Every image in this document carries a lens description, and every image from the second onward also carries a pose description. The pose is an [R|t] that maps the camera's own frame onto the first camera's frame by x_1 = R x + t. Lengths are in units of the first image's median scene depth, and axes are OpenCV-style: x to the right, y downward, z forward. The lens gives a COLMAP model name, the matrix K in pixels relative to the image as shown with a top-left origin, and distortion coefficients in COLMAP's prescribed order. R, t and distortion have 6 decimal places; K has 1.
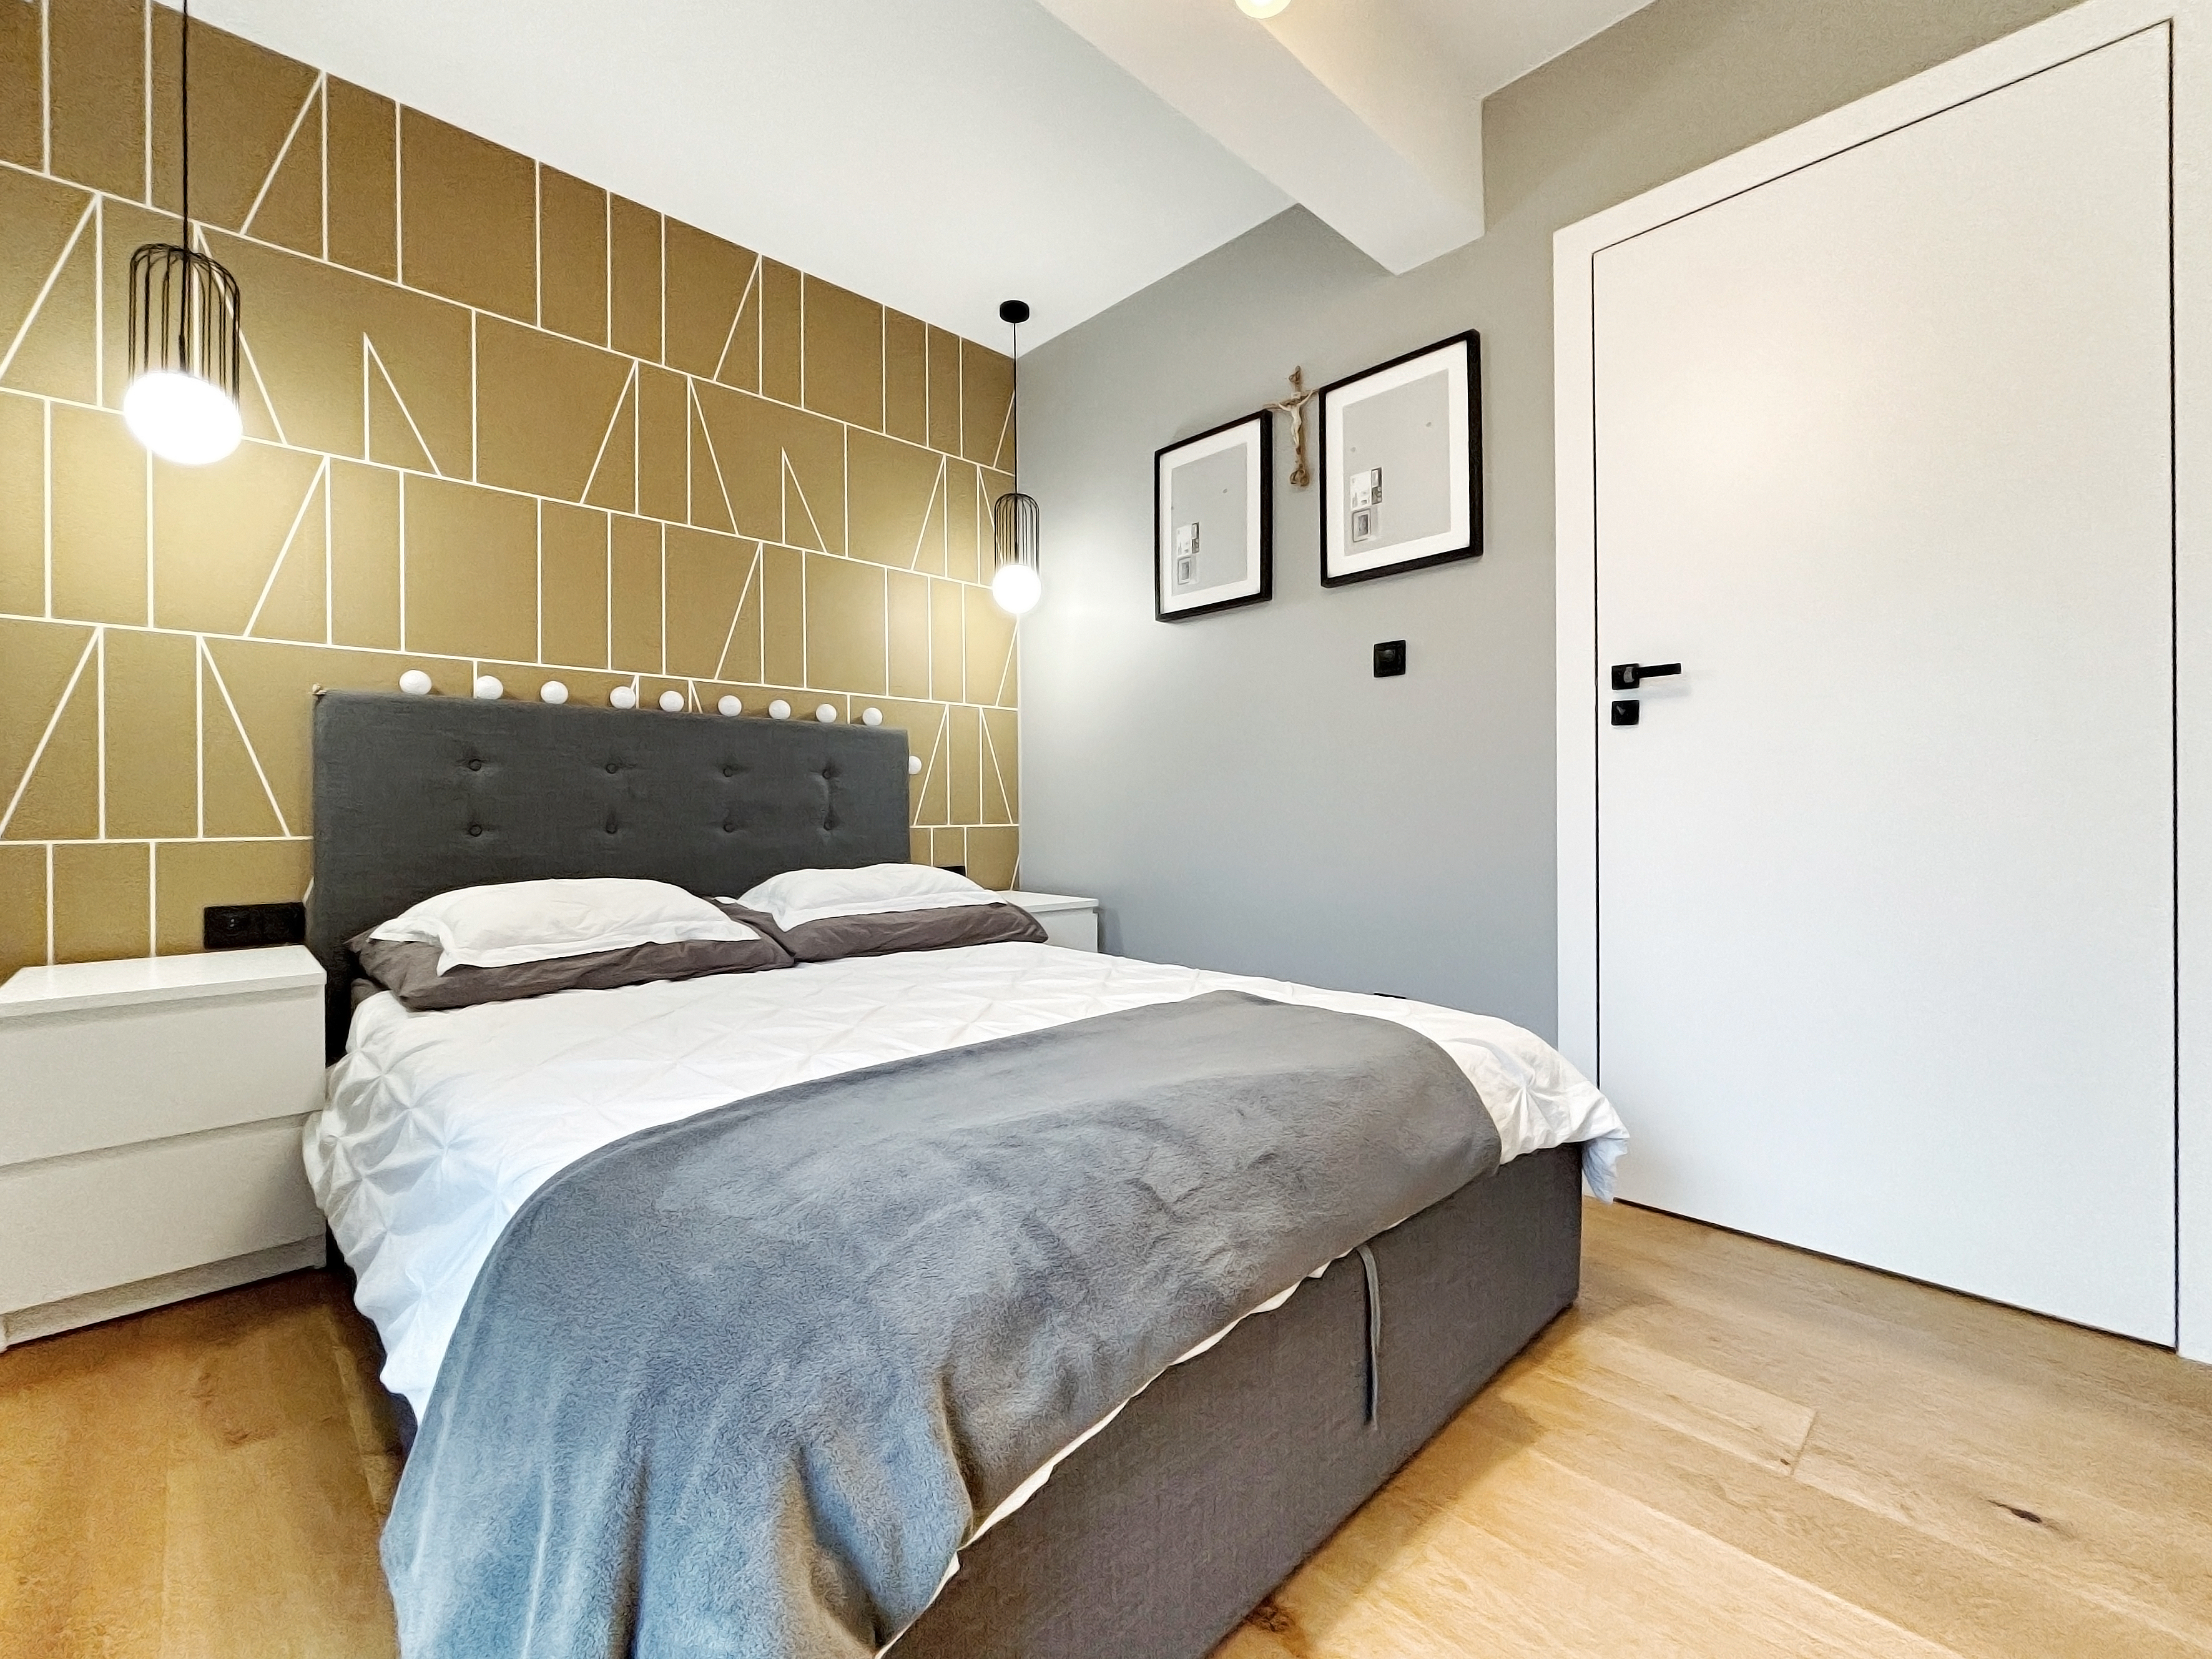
lens RADIAL K [[927.0, 0, 1087.8], [0, 927.0, 775.1], [0, 0, 1]] dist [-0.000563, 0.000525]
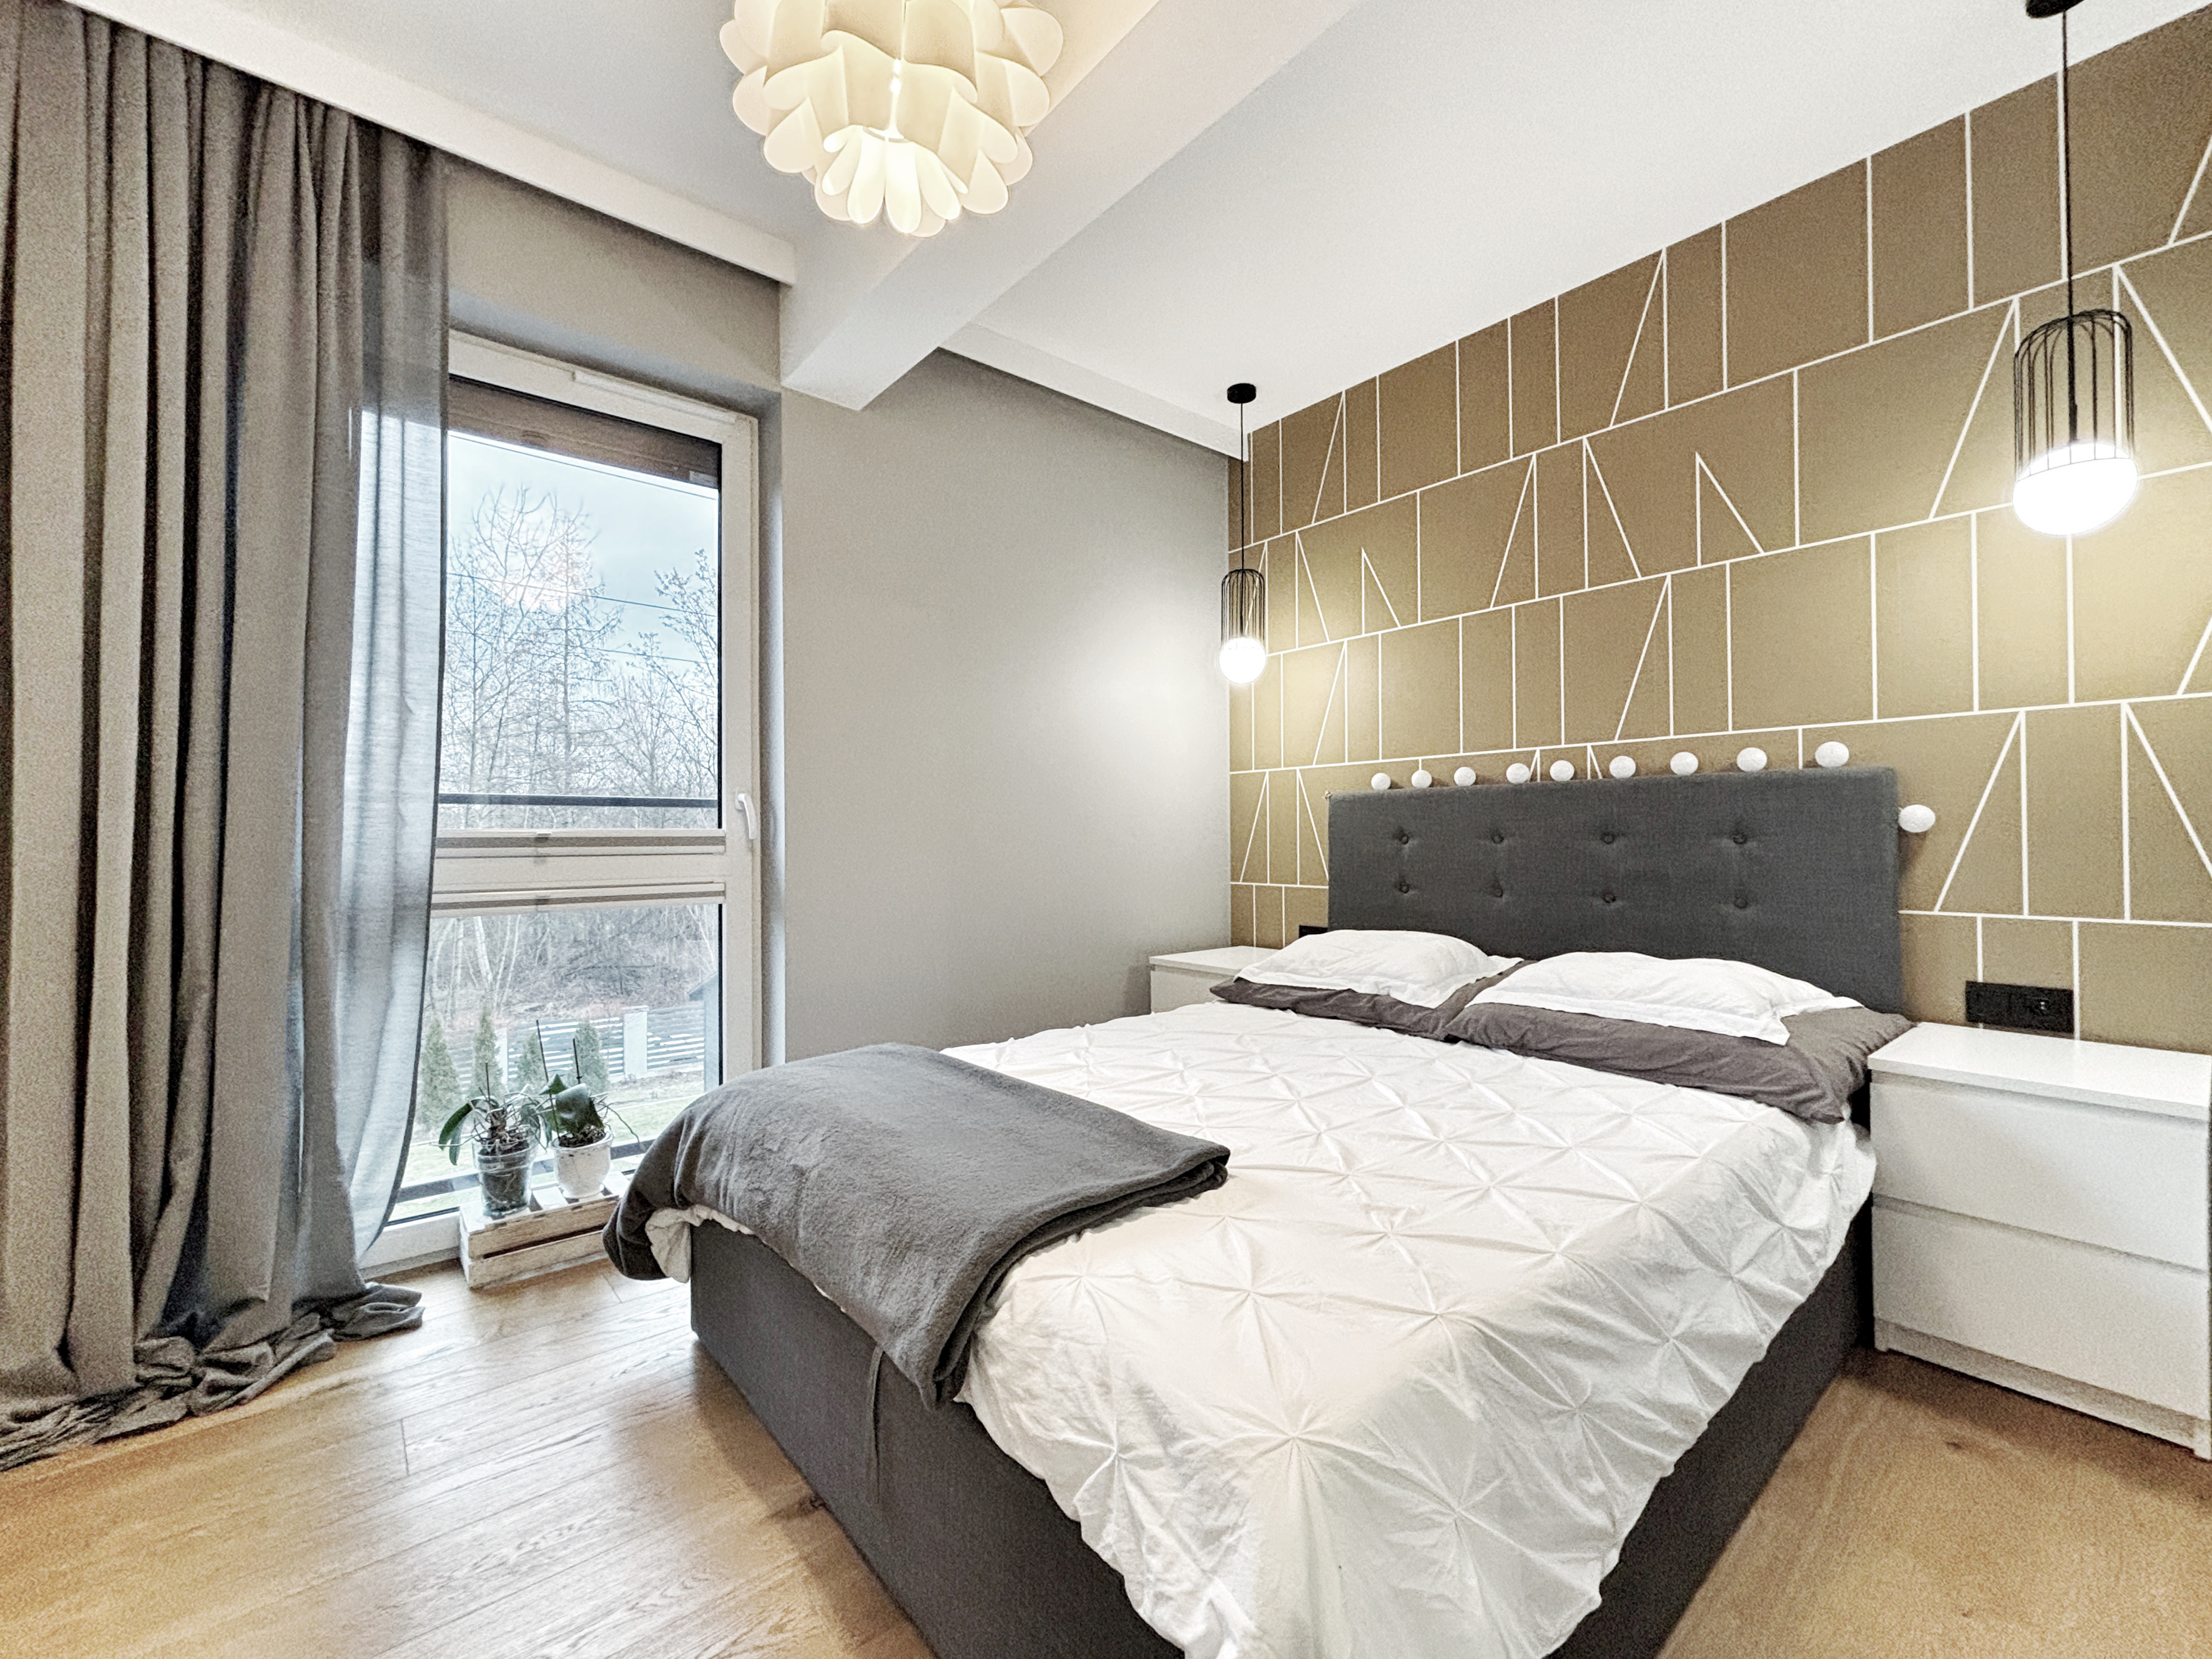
lens RADIAL K [[927.0, 0, 1107.7], [0, 927.0, 845.0], [0, 0, 1]] dist [-0.000563, 0.000525]
pose [[-0.035645, -0.020686, -0.999150, 0.554433], [0.012000, 0.999705, -0.021125, 0.016194], [0.999292, -0.012742, -0.035386, 0.515376]]
